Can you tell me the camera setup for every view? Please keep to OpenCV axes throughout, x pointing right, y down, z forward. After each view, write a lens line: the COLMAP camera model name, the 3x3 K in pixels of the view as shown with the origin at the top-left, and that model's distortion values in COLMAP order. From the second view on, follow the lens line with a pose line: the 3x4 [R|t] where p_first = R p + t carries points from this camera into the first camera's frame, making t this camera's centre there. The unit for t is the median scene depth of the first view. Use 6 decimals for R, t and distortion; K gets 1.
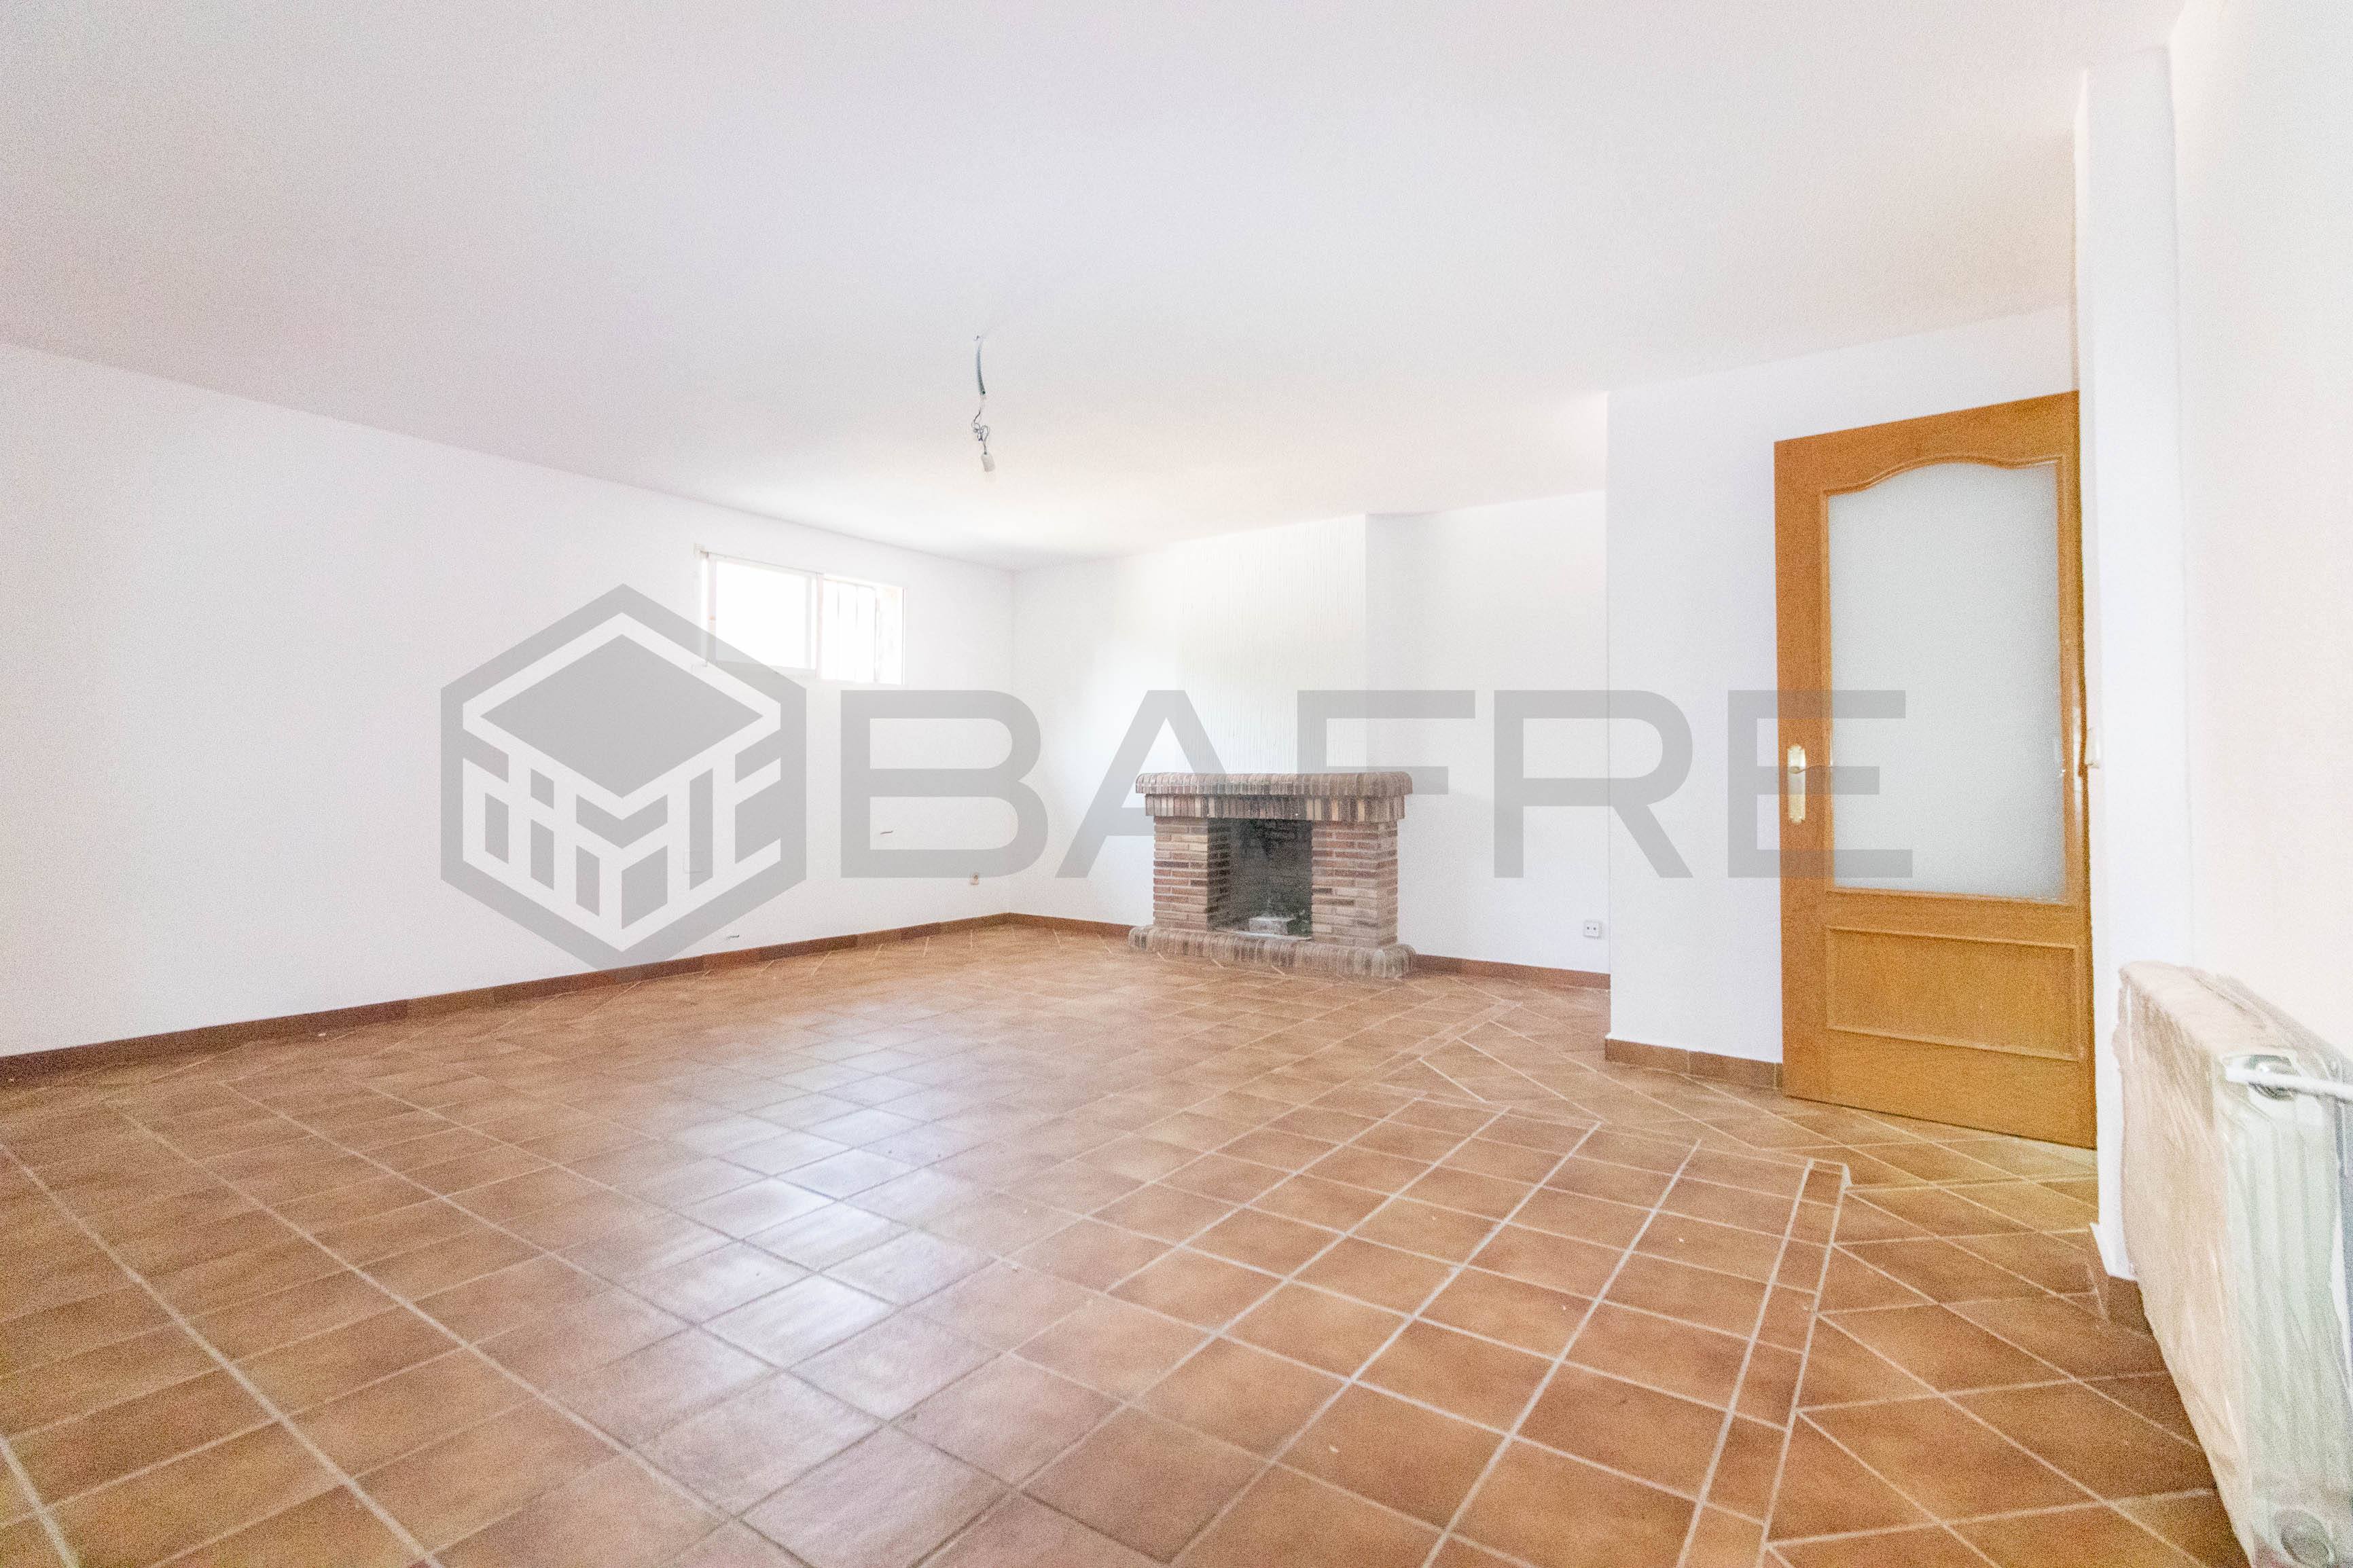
lens RADIAL K [[1093.2, 0, 1159.9], [0, 1093.2, 769.5], [0, 0, 1]] dist [-0.001694, 0.002167]
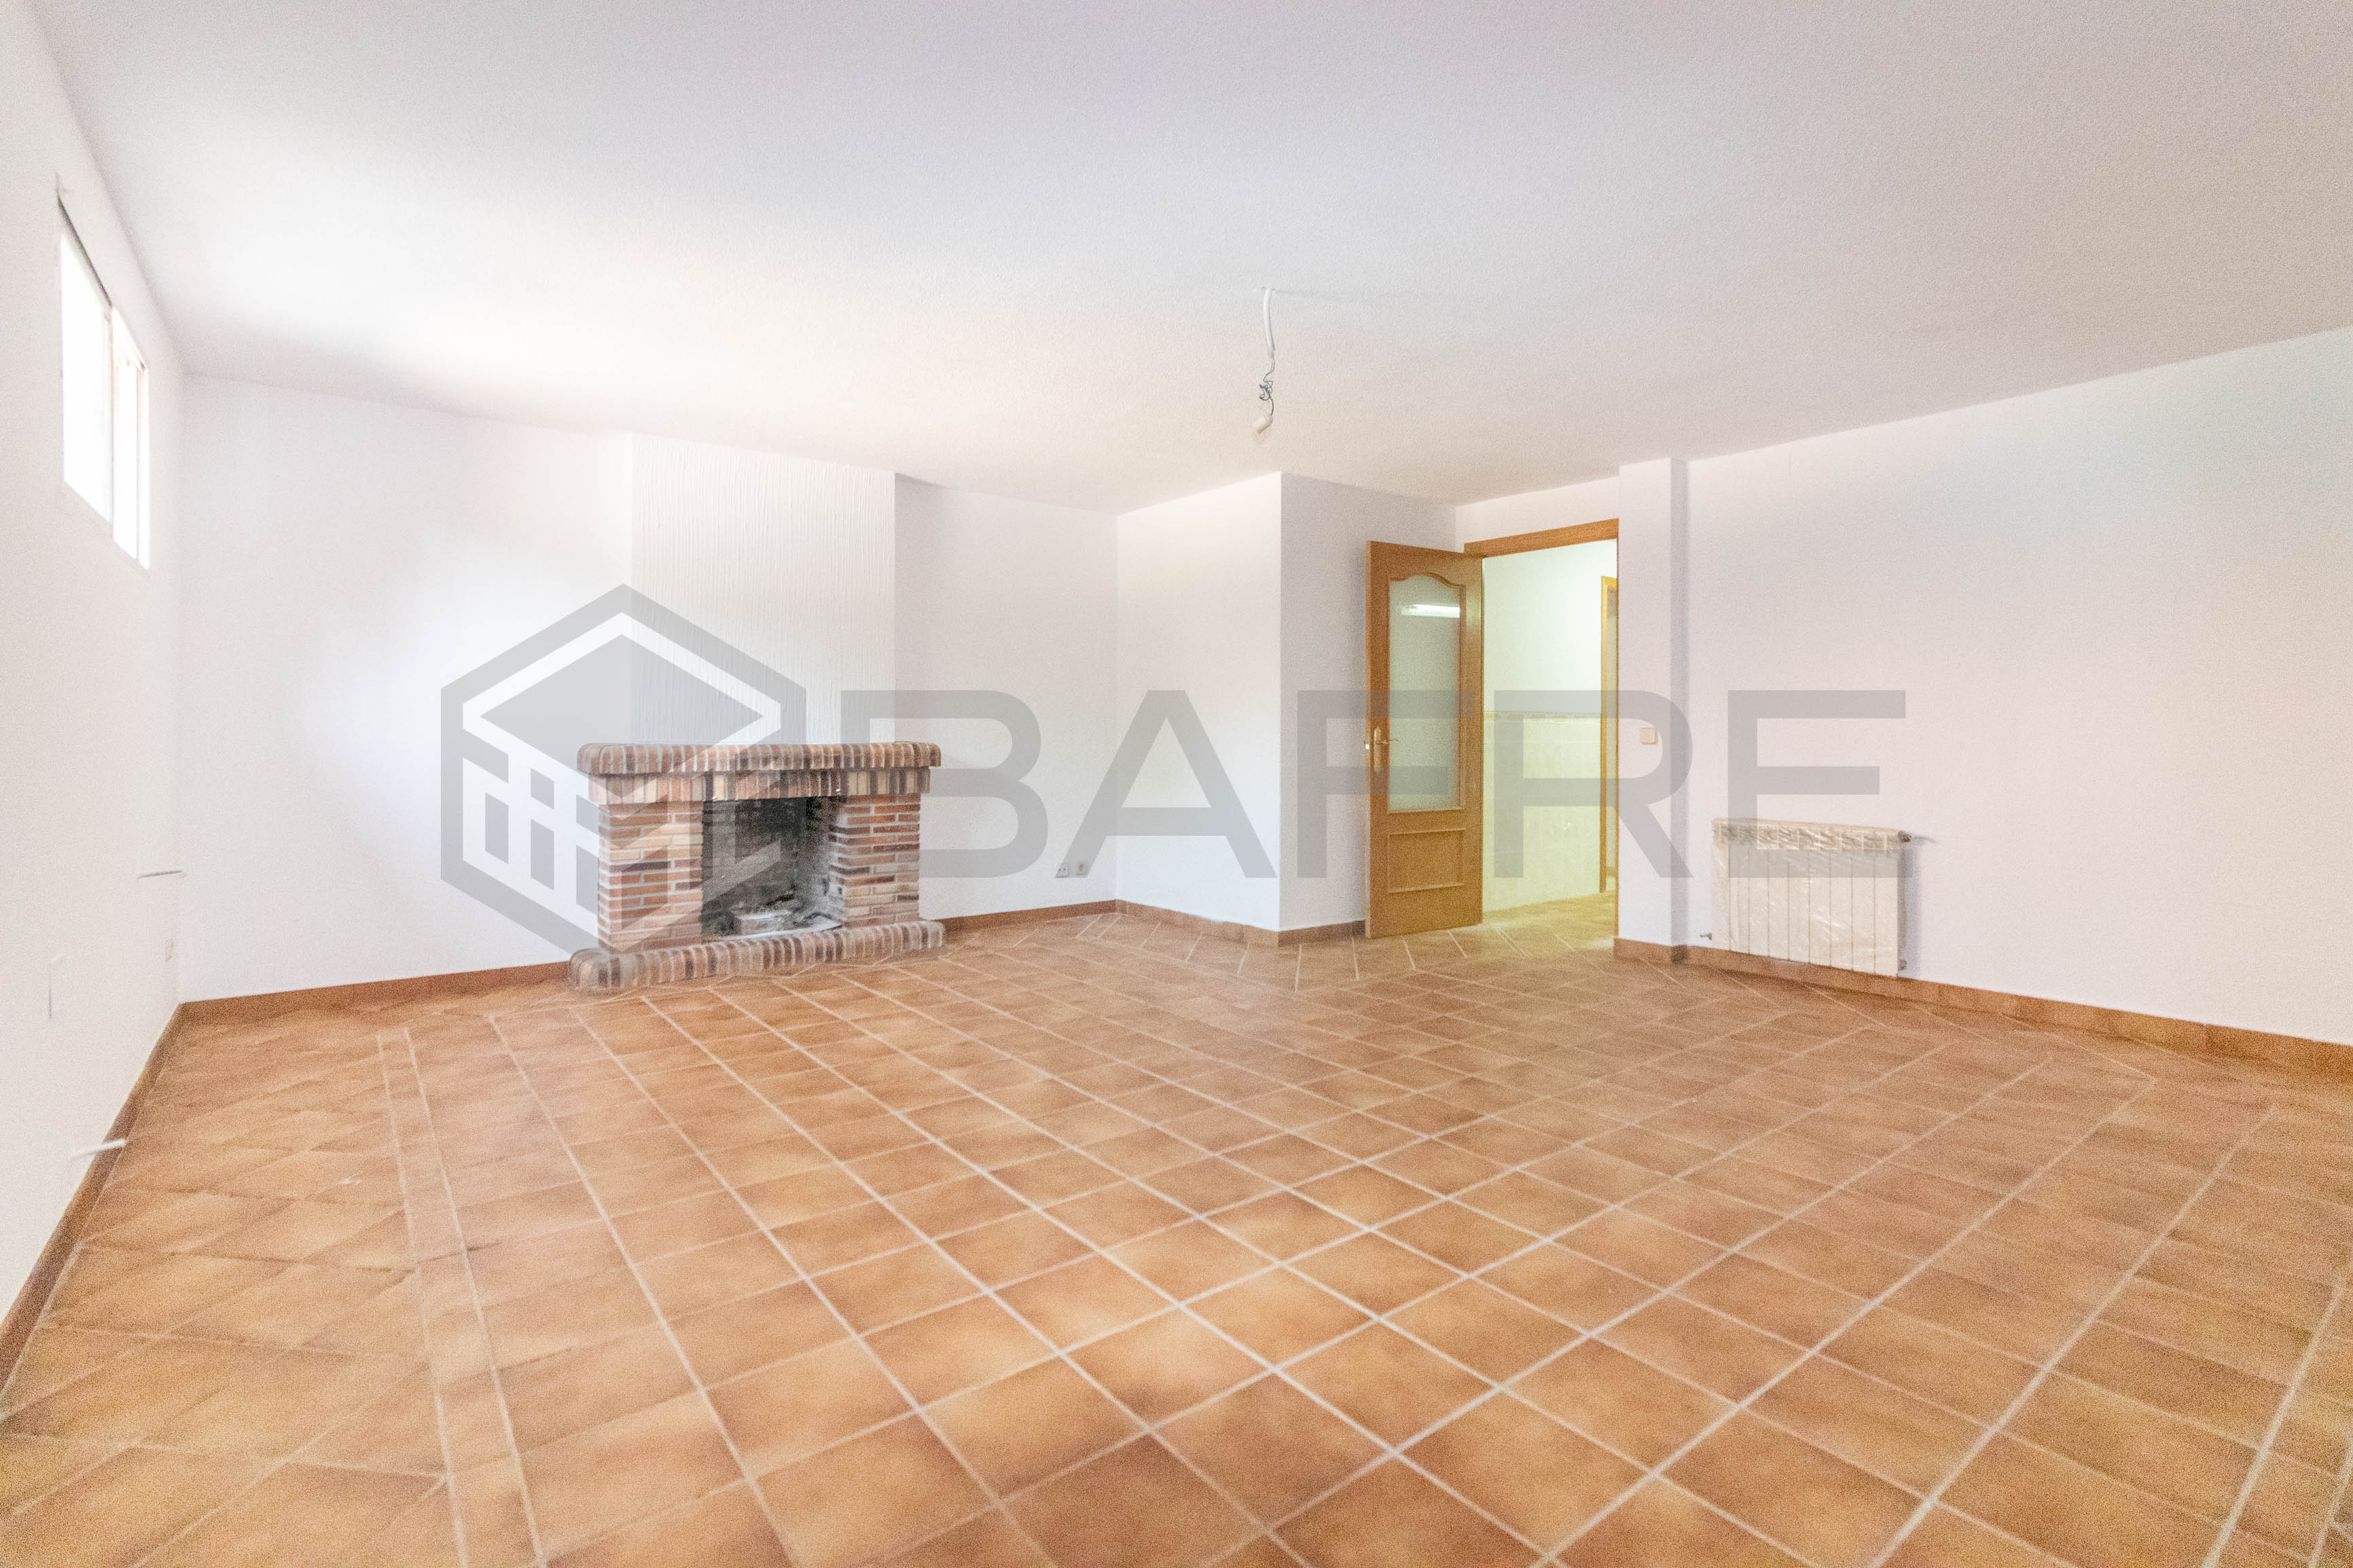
lens RADIAL K [[1093.2, 0, 1163.0], [0, 1093.2, 782.2], [0, 0, 1]] dist [-0.001694, 0.002167]
pose [[0.292691, -0.044104, 0.955189, -0.665434], [-0.008475, 0.998777, 0.048714, -0.011318], [-0.956169, -0.022353, 0.291959, 0.491249]]
